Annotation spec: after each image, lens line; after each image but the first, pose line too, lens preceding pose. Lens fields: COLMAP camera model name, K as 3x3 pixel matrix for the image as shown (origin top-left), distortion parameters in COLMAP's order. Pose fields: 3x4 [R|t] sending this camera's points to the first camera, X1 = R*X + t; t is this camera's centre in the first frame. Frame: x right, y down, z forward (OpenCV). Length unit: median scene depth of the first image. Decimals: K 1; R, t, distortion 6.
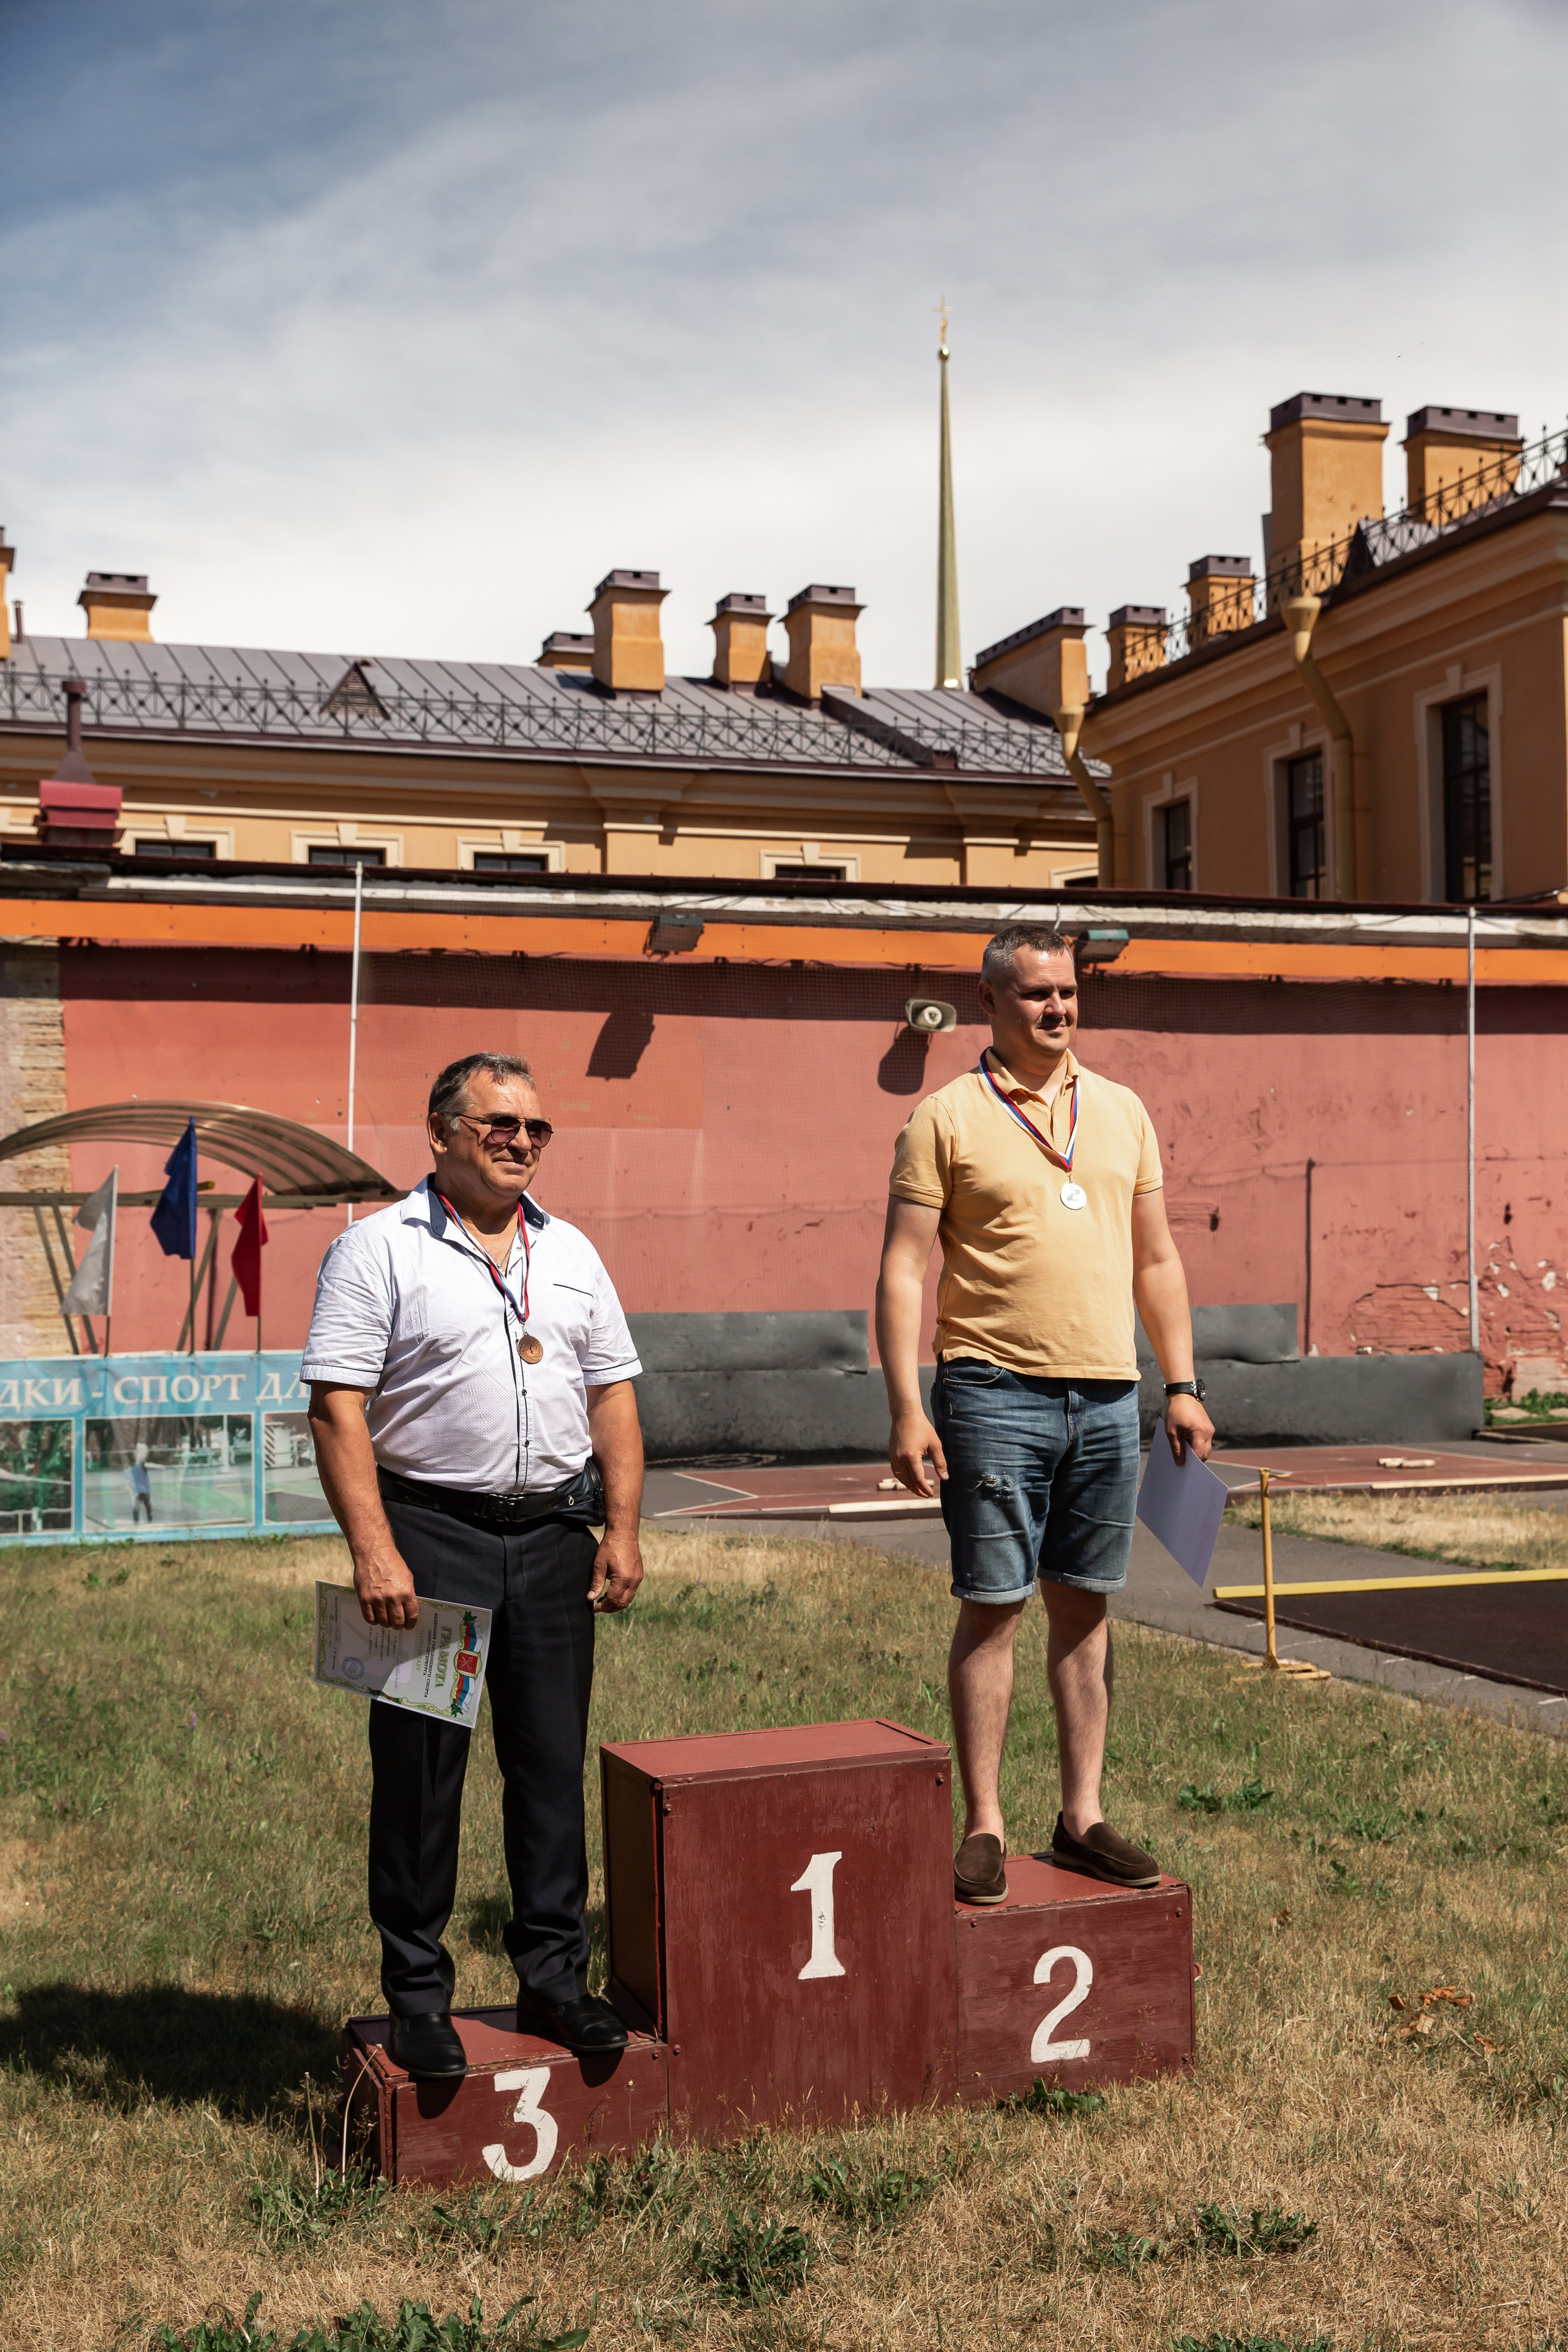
lens RADIAL K [[2666.9, 0, 788.5], [0, 2666.9, 1198.9], [0, 0, 1]] dist [0.016366, 0.187040]
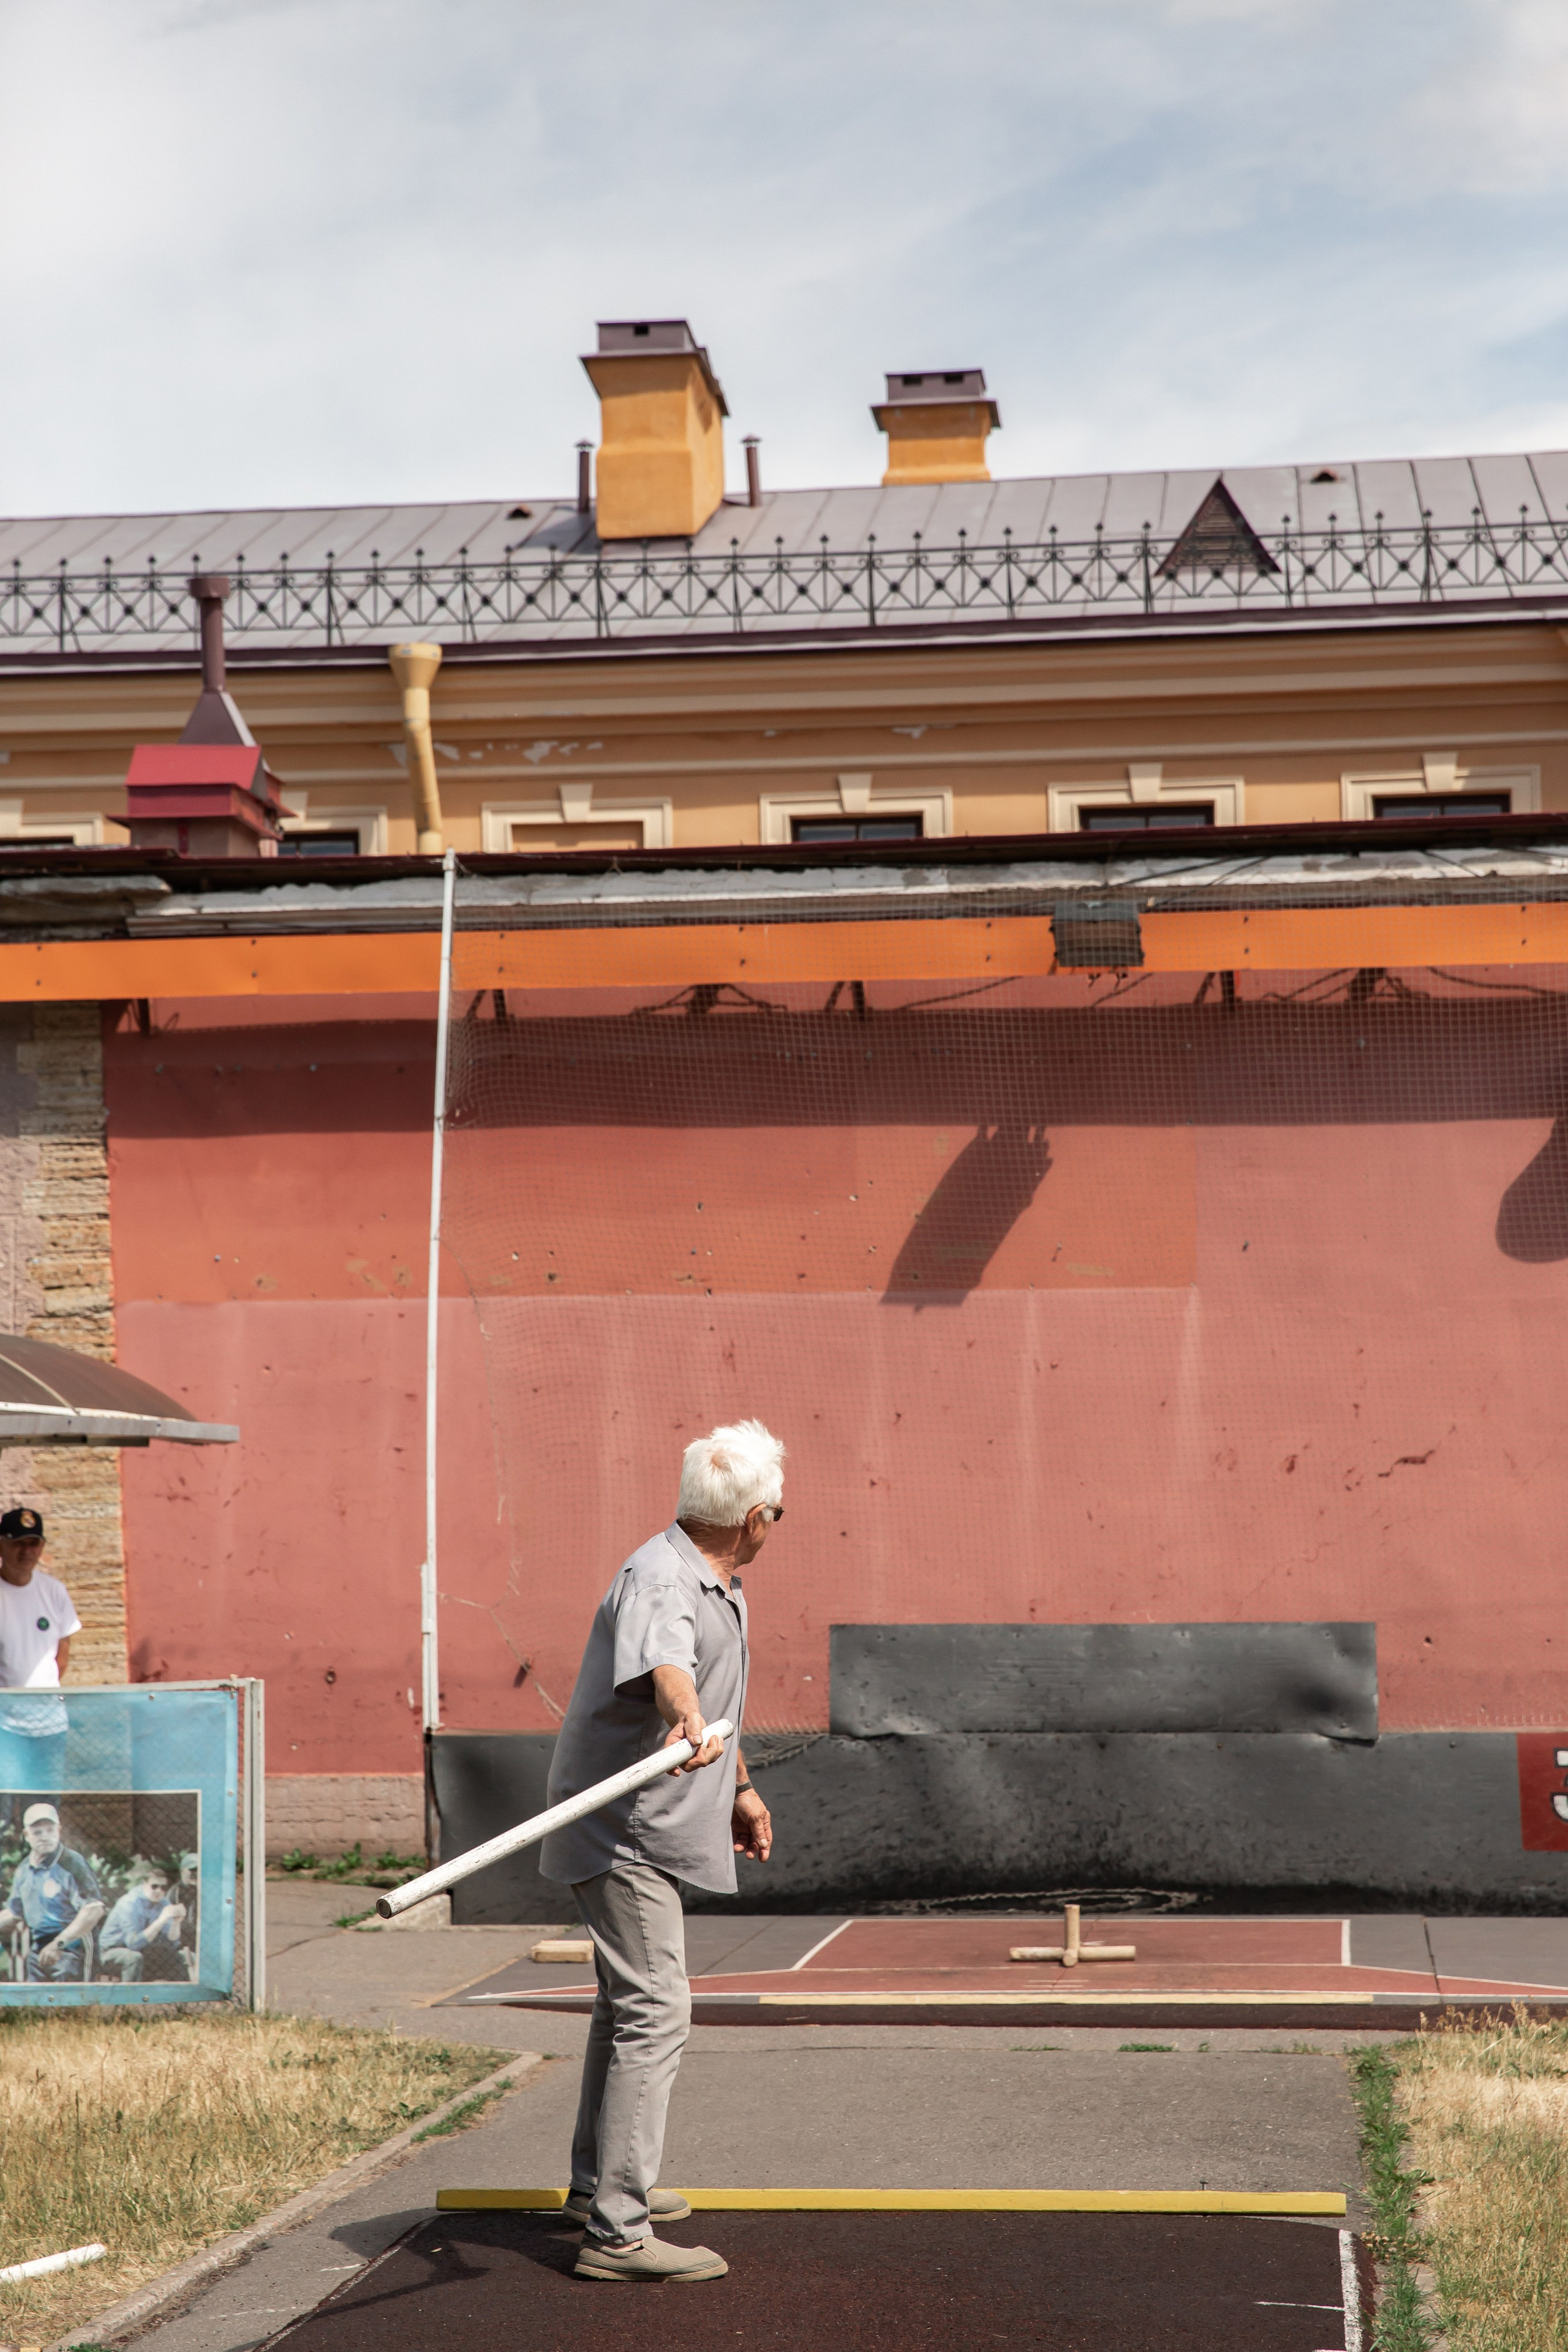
lens RADIAL K [[4607.1, 0, 790.2], [0, 4607.1, 1213.3], [0, 0, 1]] dist [0.236630, 0.183597]
pose [[0.902827, -0.031491, -0.428849, 0.273057], [0.013648, 0.998911, -0.044620, -0.000078], [0.429787, 0.034431, 0.902274, 0.098811]]
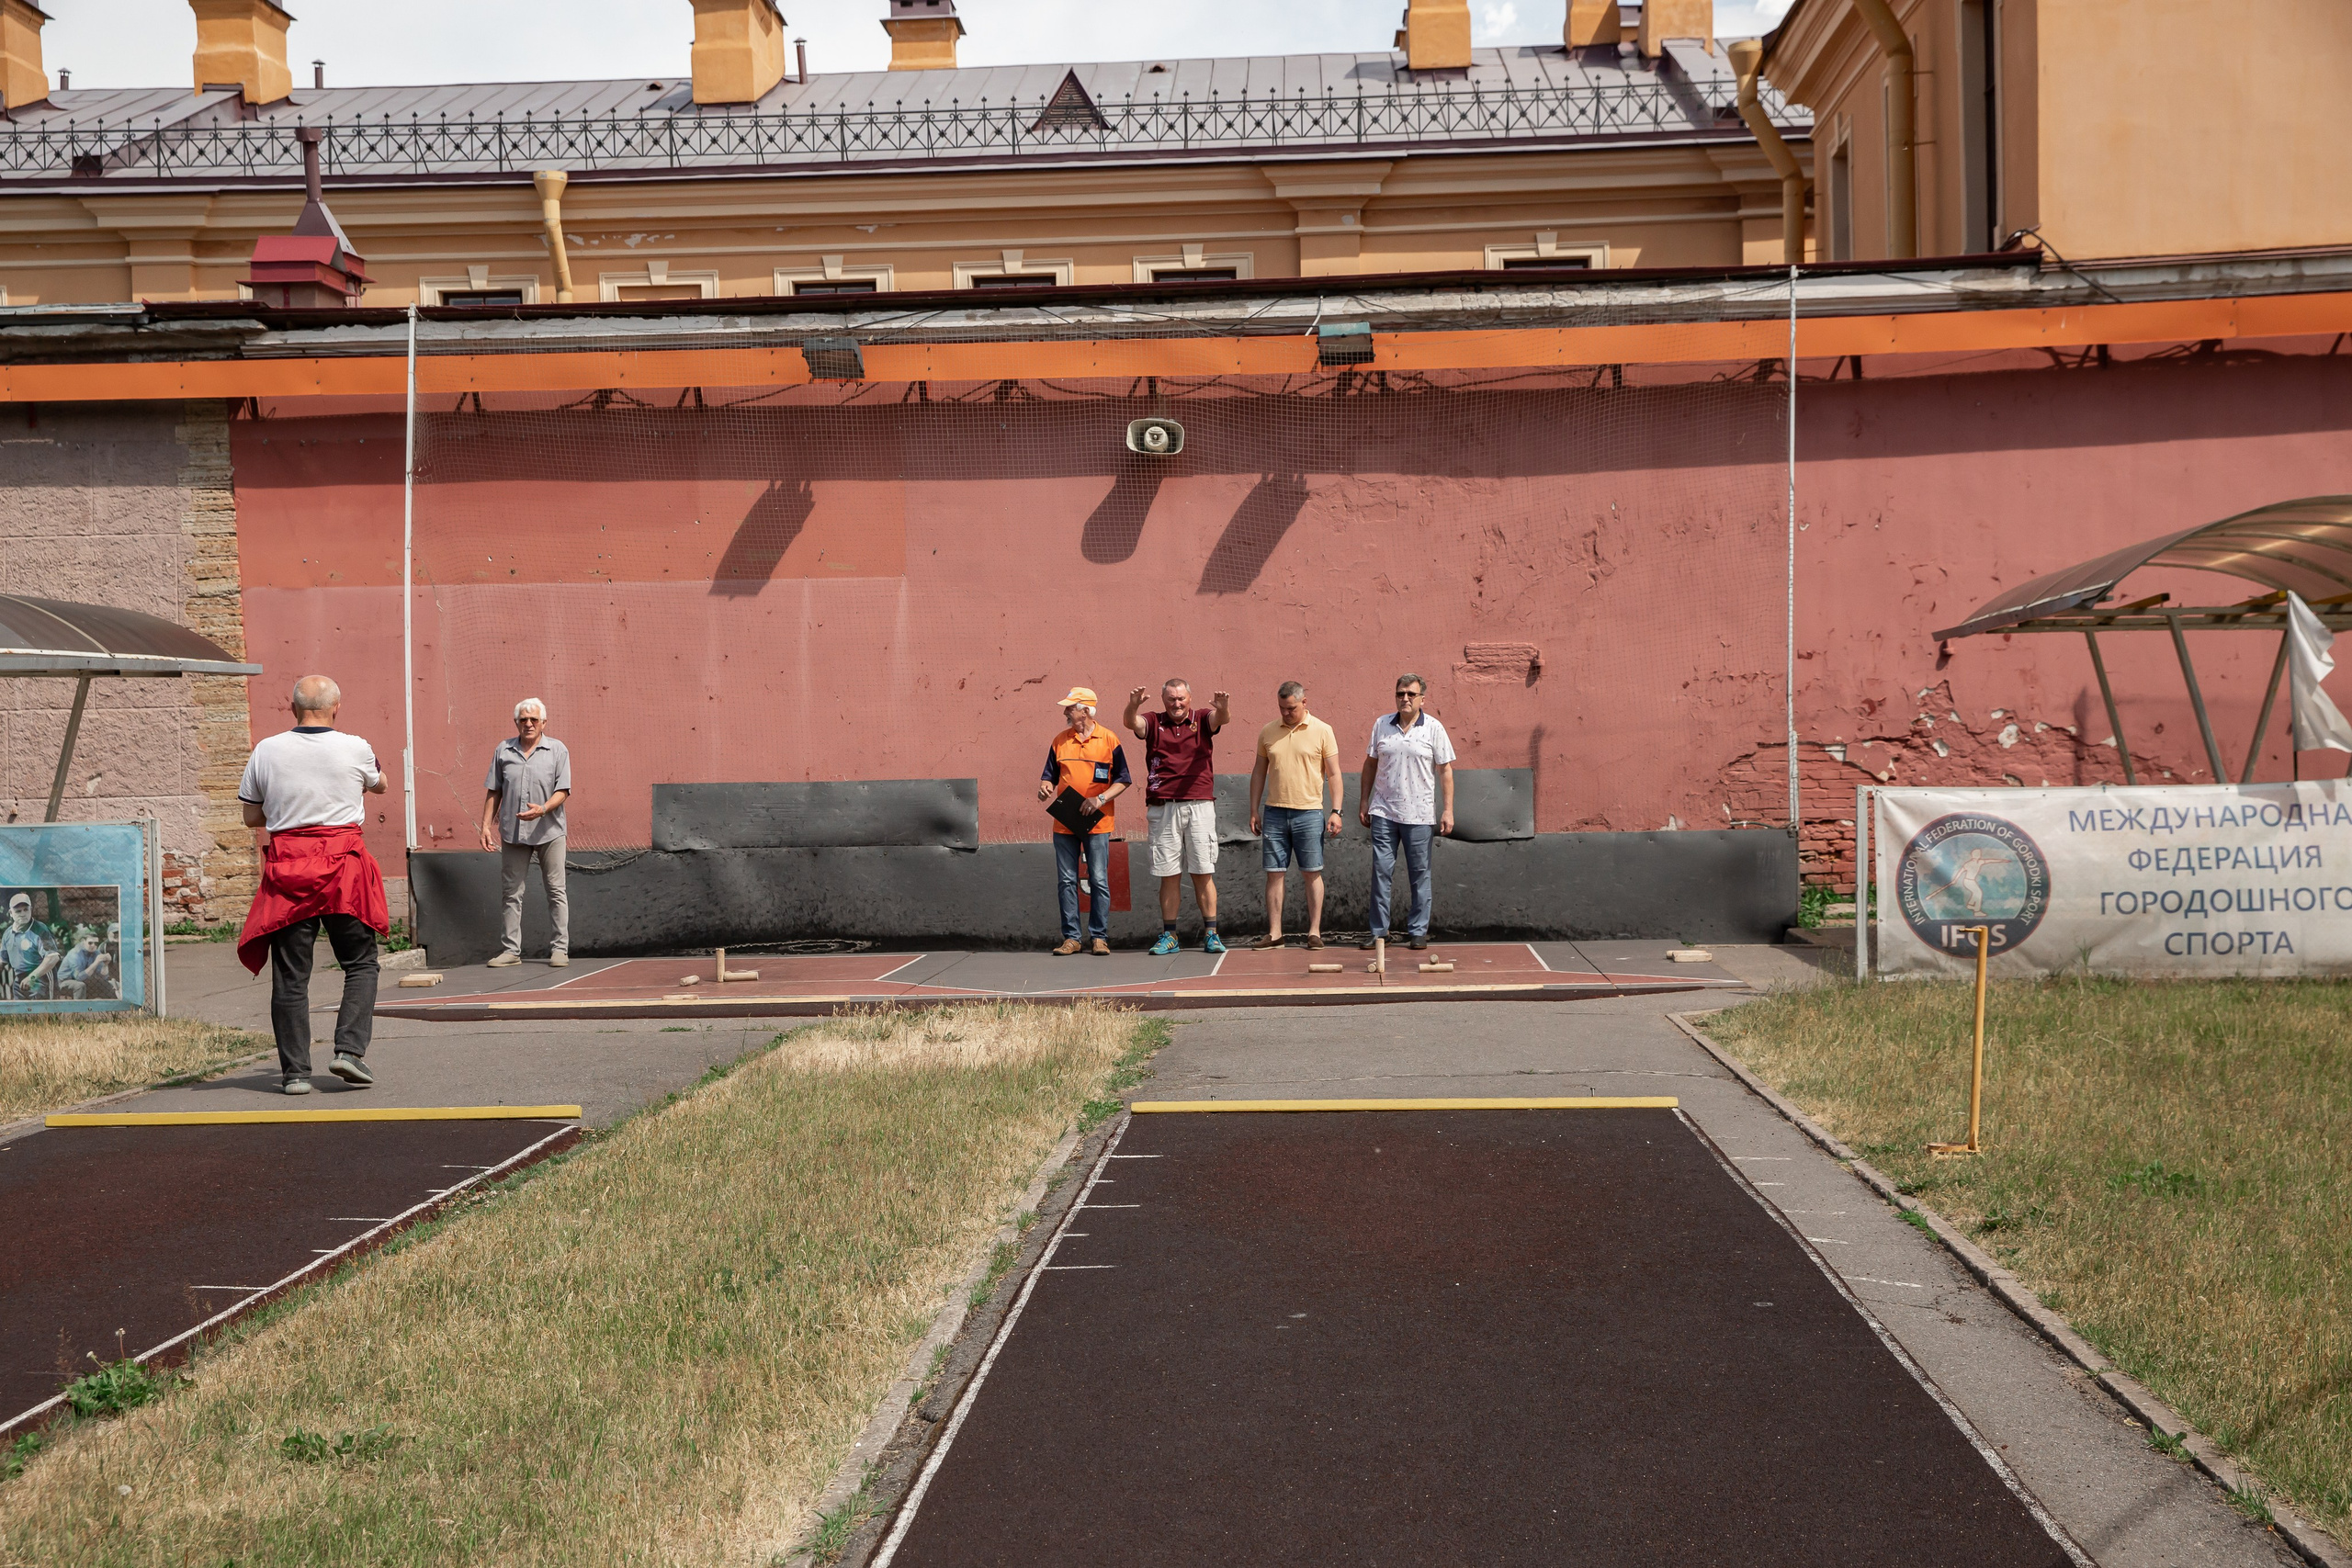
lens RADIAL K [[2881.6, 0, 1176.0], [0, 2881.6, 784.0], [0, 0, 1]] dist [0.024886, 0.326814]
pose [[0.924821, -0.001844, -0.380398, 0.383090], [0.020246, 0.998810, 0.044380, 0.002137], [0.379863, -0.048745, 0.923757, 0.124479]]
